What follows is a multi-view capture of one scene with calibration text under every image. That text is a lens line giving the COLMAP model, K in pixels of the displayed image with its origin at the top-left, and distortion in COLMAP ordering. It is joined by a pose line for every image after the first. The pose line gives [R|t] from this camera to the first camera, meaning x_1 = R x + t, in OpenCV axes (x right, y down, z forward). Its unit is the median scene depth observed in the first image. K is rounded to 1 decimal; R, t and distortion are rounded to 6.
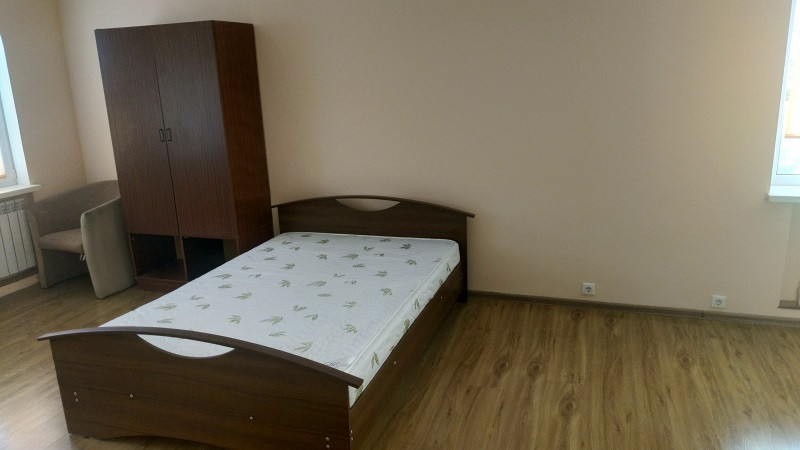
lens RADIAL K [[573.2, 0, 410.1], [0, 573.2, 224.0], [0, 0, 1]] dist [0.000804, -0.020584]
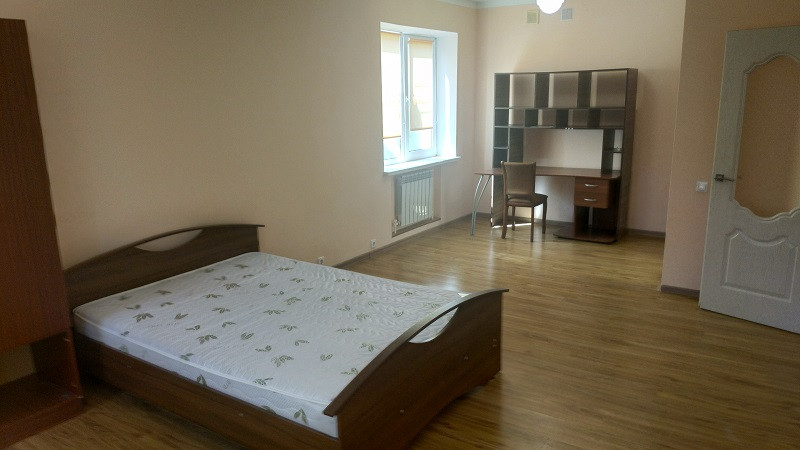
lens RADIAL K [[573.2, 0, 395.2], [0, 573.2, 227.8], [0, 0, 1]] dist [0.000804, -0.020584]
pose [[0.284064, -0.198234, 0.938089, -0.923505], [0.252192, 0.959390, 0.126369, -0.091655], [-0.925044, 0.200681, 0.322522, 0.414930]]
